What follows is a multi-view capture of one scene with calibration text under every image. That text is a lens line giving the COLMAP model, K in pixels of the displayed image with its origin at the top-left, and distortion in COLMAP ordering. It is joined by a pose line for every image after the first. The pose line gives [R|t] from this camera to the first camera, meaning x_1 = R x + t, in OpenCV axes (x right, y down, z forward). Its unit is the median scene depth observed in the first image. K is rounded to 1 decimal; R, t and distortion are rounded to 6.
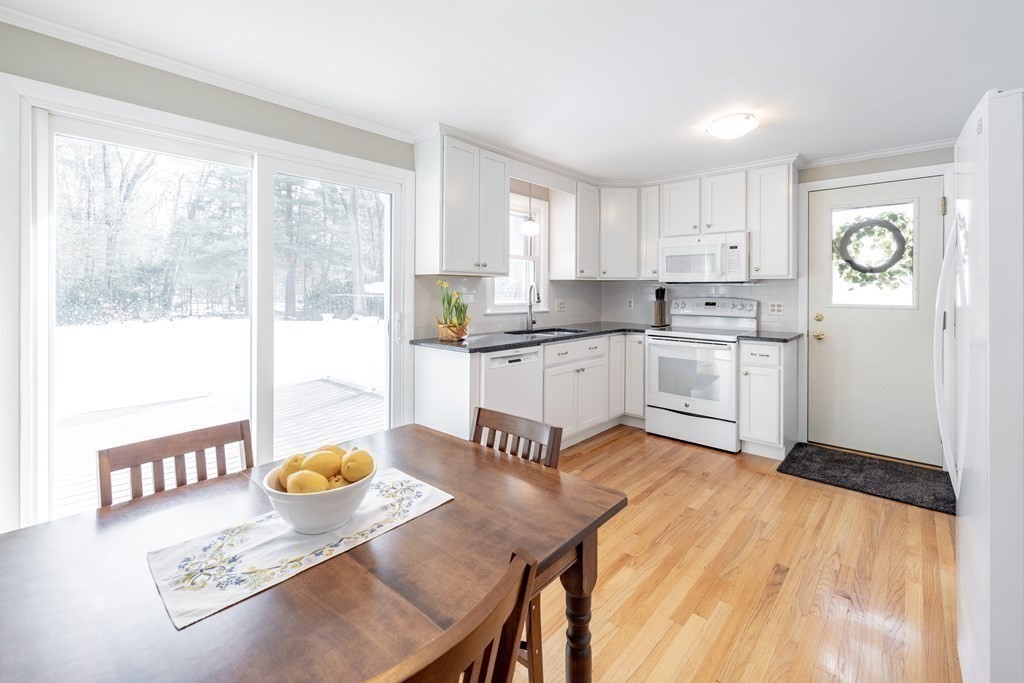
lens RADIAL K [[444.9, 0, 504.9], [0, 444.9, 290.6], [0, 0, 1]] dist [0.003651, -0.001048]
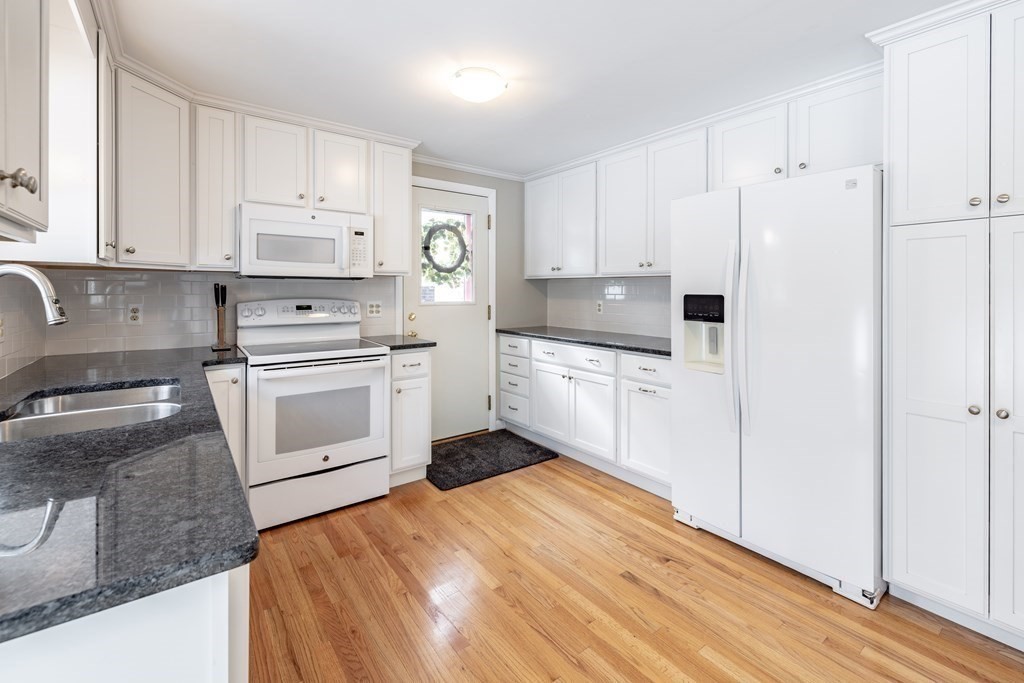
lens RADIAL K [[444.9, 0, 521.4], [0, 444.9, 292.0], [0, 0, 1]] dist [0.003651, -0.001048]
pose [[0.171986, -0.008903, 0.985059, -0.213202], [-0.001161, 0.999957, 0.009240, -0.002502], [-0.985099, -0.002733, 0.171968, 0.613651]]
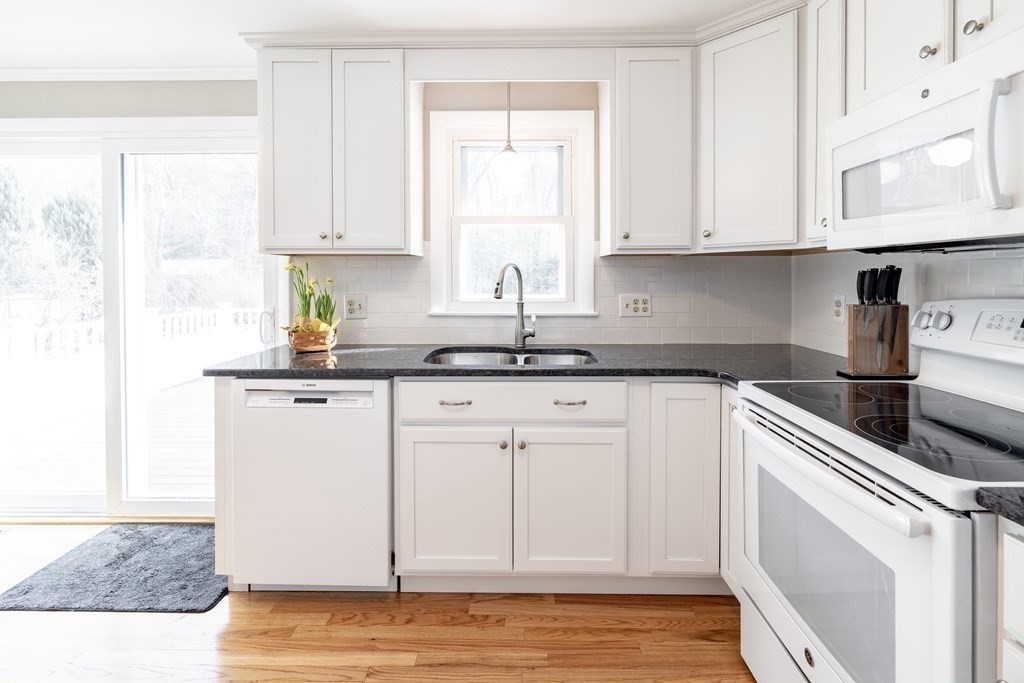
lens RADIAL K [[444.9, 0, 515.0], [0, 444.9, 283.4], [0, 0, 1]] dist [0.003651, -0.001048]
pose [[0.668261, 0.006096, -0.743902, 0.518126], [0.003738, 0.999926, 0.011552, 0.001799], [0.743917, -0.010501, 0.668189, 0.680354]]
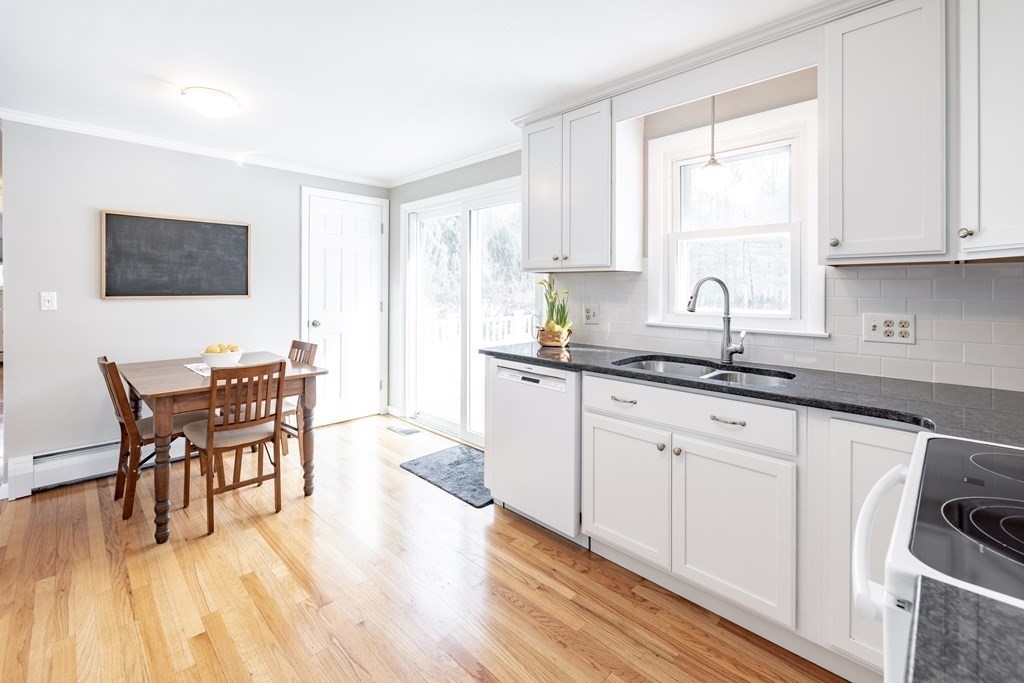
lens RADIAL K [[444.9, 0, 525.3], [0, 444.9, 287.5], [0, 0, 1]] dist [0.003651, -0.001048]
pose [[-0.021289, -0.004692, -0.999762, 0.670587], [-0.004445, 0.999980, -0.004598, -0.000172], [0.999763, 0.004346, -0.021309, 0.839519]]
